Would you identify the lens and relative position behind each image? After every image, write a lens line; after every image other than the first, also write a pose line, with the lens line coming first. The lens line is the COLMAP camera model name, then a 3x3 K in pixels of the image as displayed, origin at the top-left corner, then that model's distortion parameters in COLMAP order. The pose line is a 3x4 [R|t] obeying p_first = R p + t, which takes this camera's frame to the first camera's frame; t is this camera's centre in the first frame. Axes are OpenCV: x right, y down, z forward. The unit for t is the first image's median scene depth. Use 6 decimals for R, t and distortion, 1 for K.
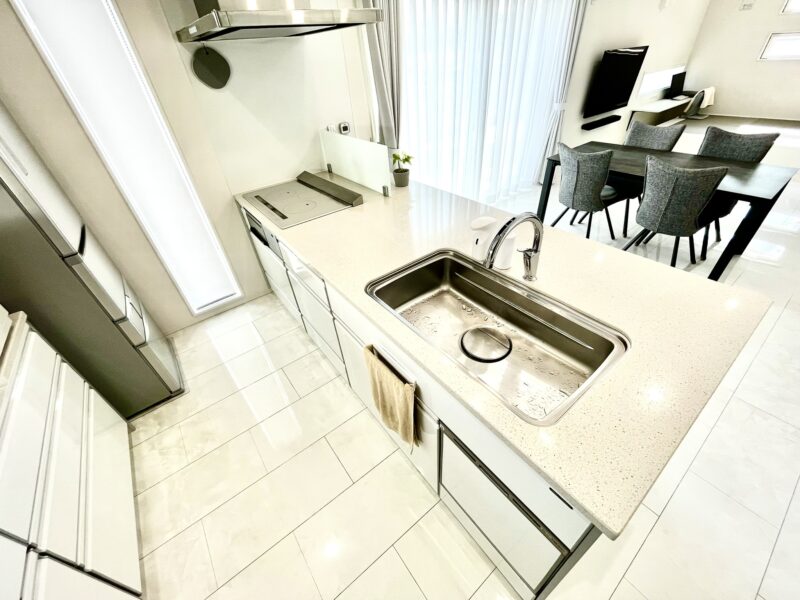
lens RADIAL K [[325.9, 0, 398.6], [0, 325.9, 298.7], [0, 0, 1]] dist [-0.006079, 0.000218]
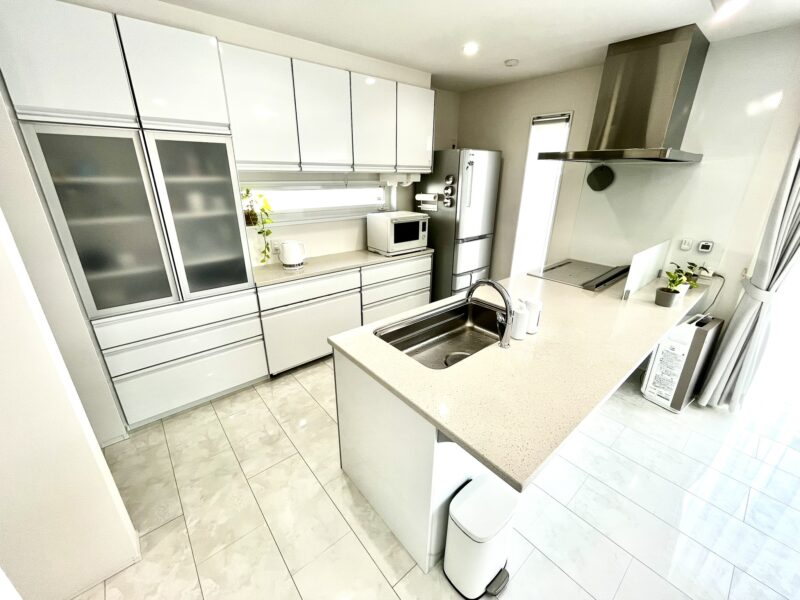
lens RADIAL K [[325.9, 0, 398.6], [0, 325.9, 298.7], [0, 0, 1]] dist [-0.006079, 0.000218]
pose [[0.041342, 0.423050, -0.905163, 0.998290], [-0.617178, 0.723250, 0.309840, -0.229456], [0.785737, 0.545837, 0.290997, 0.172799]]
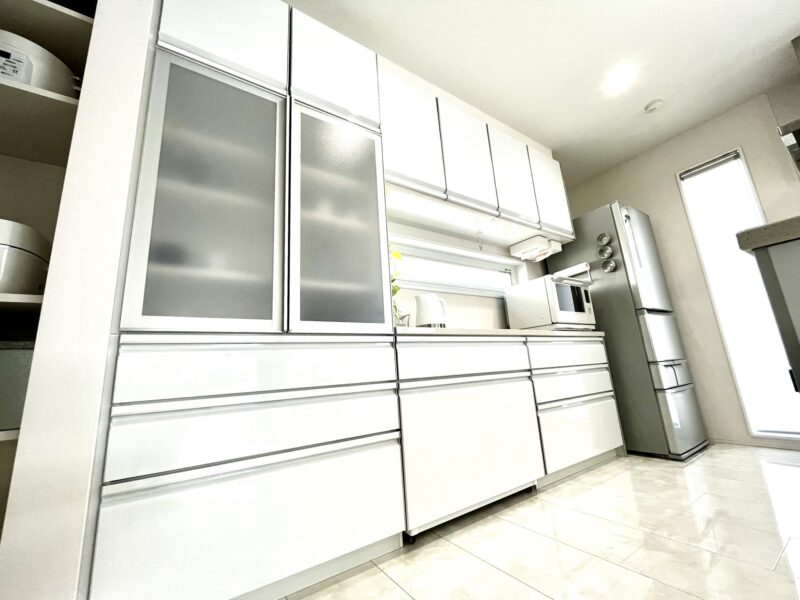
lens RADIAL K [[325.9, 0, 398.6], [0, 325.9, 298.7], [0, 0, 1]] dist [-0.006079, 0.000218]
pose [[-0.069086, -0.147792, -0.986603, 0.540613], [-0.548469, 0.831717, -0.086184, 0.494335], [0.833312, 0.535167, -0.138519, 0.145694]]
